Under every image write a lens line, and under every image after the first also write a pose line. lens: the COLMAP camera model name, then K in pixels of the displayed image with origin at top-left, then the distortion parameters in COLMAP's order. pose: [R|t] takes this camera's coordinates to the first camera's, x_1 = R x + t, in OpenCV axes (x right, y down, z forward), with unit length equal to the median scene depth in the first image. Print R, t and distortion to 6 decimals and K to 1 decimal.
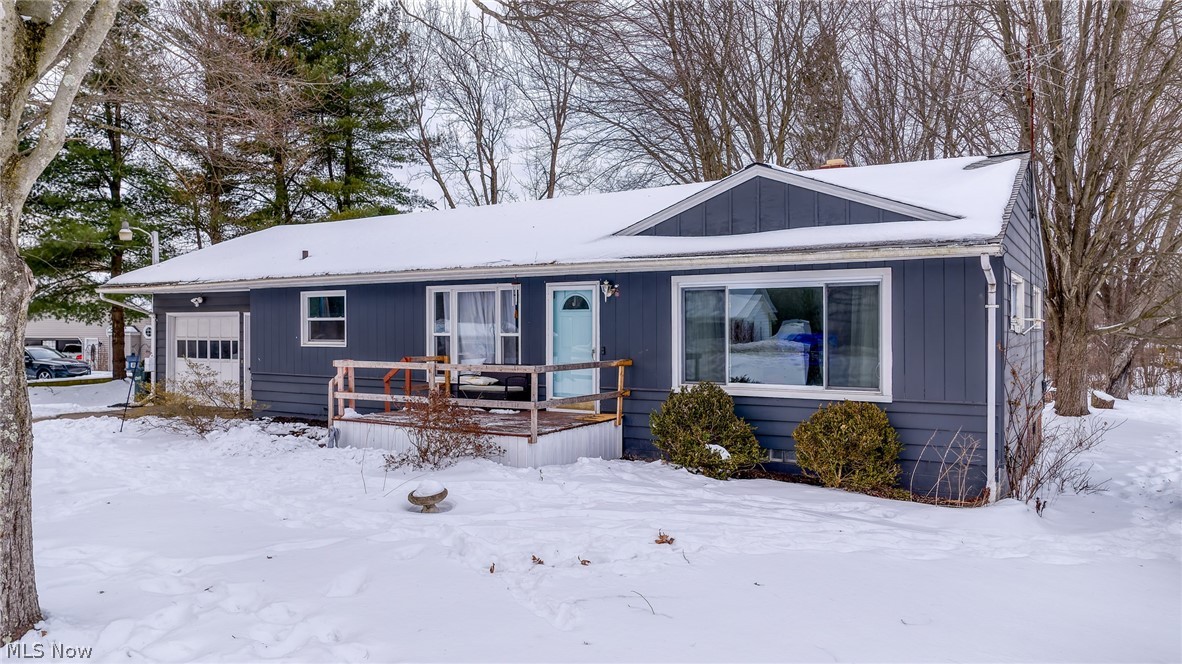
lens RADIAL K [[814.5, 0, 594.9], [0, 814.5, 328.6], [0, 0, 1]] dist [-0.001007, 0.000192]
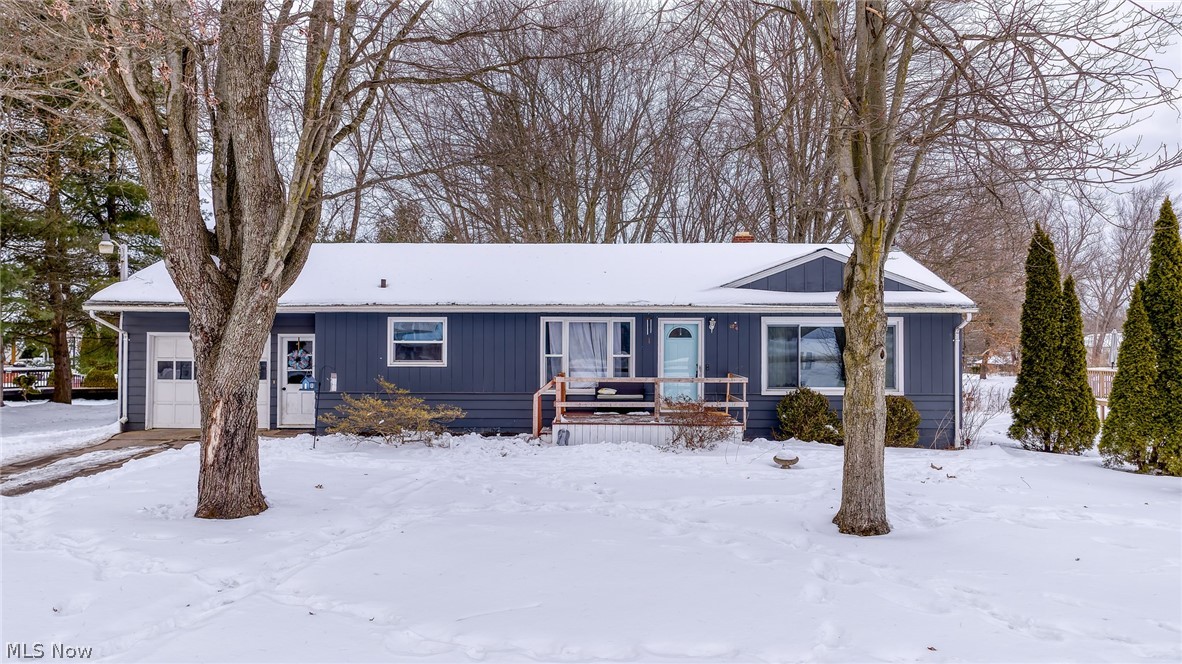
lens RADIAL K [[814.5, 0, 592.6], [0, 814.5, 335.7], [0, 0, 1]] dist [-0.001007, 0.000192]
pose [[0.859699, 0.008627, 0.510728, -0.850856], [-0.004279, 0.999944, -0.009689, -0.012753], [-0.510783, 0.006145, 0.859688, -0.112499]]
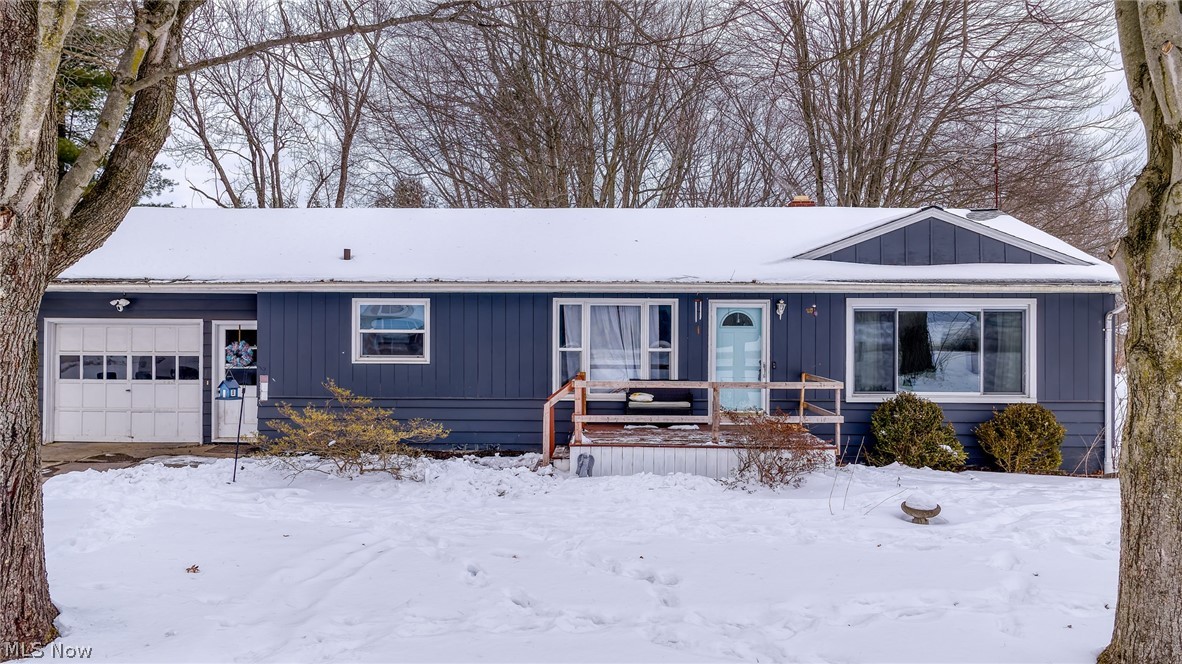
lens RADIAL K [[814.5, 0, 592.7], [0, 814.5, 335.2], [0, 0, 1]] dist [-0.001007, 0.000192]
pose [[0.866303, 0.002283, 0.499513, -0.700986], [-0.005352, 0.999975, 0.004713, -0.015380], [-0.499490, -0.006756, 0.866293, 0.185431]]
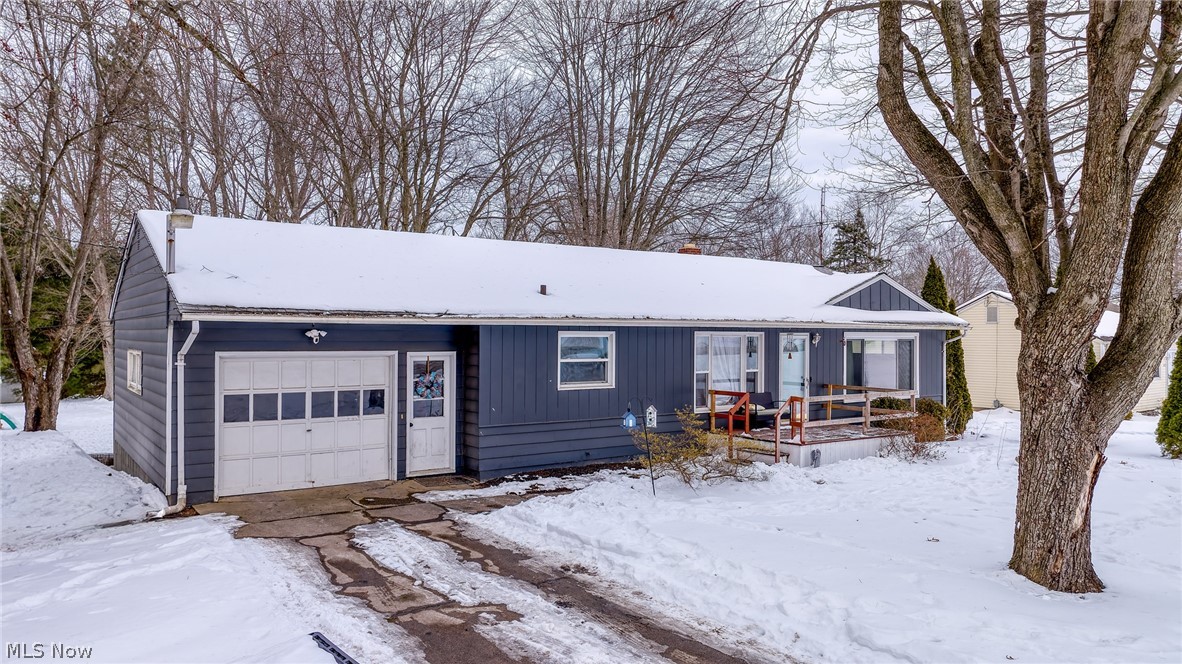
lens RADIAL K [[814.5, 0, 591.2], [0, 814.5, 332.9], [0, 0, 1]] dist [-0.001007, 0.000192]
pose [[0.398407, 0.004265, 0.917199, -1.475076], [-0.005162, 0.999984, -0.002407, -0.050811], [-0.917194, -0.003776, 0.398422, 0.742232]]
